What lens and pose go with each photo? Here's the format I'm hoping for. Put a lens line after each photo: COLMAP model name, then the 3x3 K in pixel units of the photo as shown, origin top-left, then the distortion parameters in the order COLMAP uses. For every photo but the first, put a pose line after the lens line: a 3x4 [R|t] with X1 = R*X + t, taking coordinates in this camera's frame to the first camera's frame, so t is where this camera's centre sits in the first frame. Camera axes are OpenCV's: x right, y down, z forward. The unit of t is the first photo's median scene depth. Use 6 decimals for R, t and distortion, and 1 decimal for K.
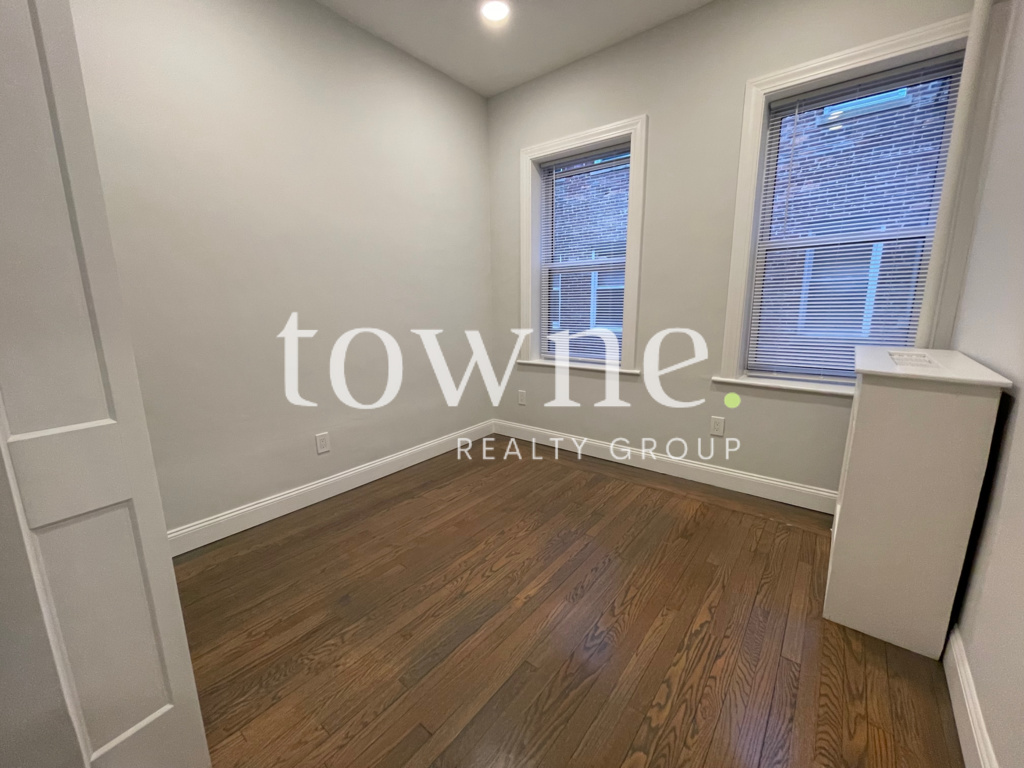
lens RADIAL K [[412.9, 0, 512.1], [0, 412.9, 384.1], [0, 0, 1]] dist [-0.001447, -0.000959]
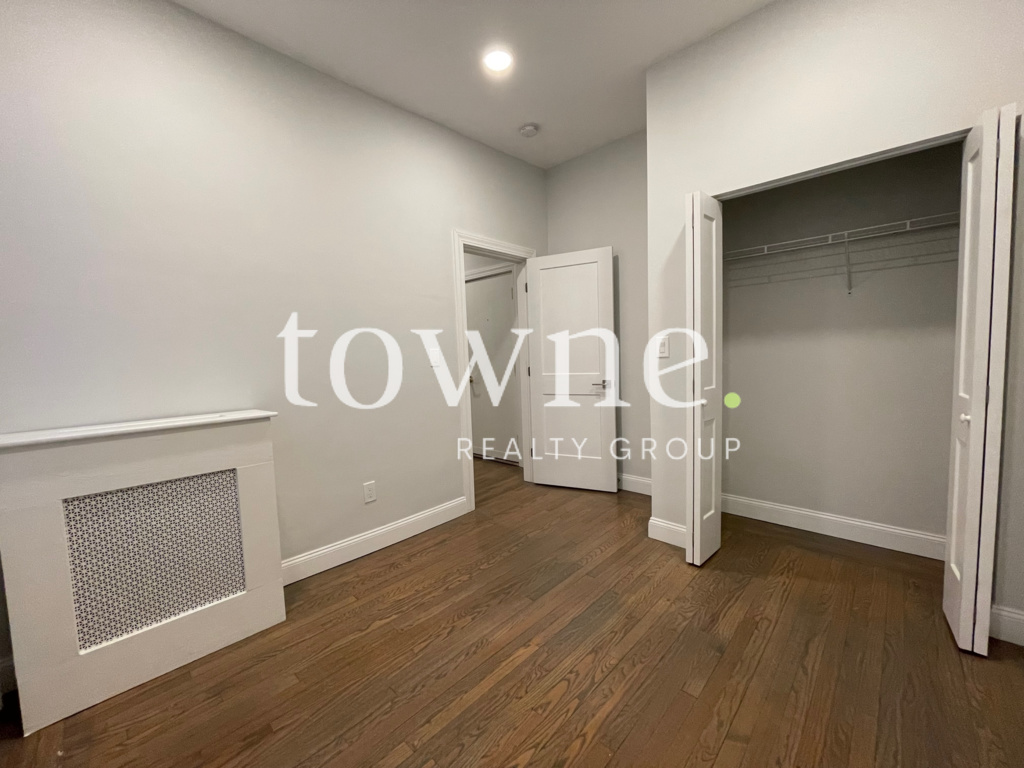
lens RADIAL K [[412.9, 0, 511.9], [0, 412.9, 382.9], [0, 0, 1]] dist [-0.001447, -0.000959]
pose [[-0.995270, 0.038855, 0.089043, -0.038720], [0.061069, 0.963038, 0.262352, -0.351484], [-0.075558, 0.266549, -0.960855, 1.788705]]
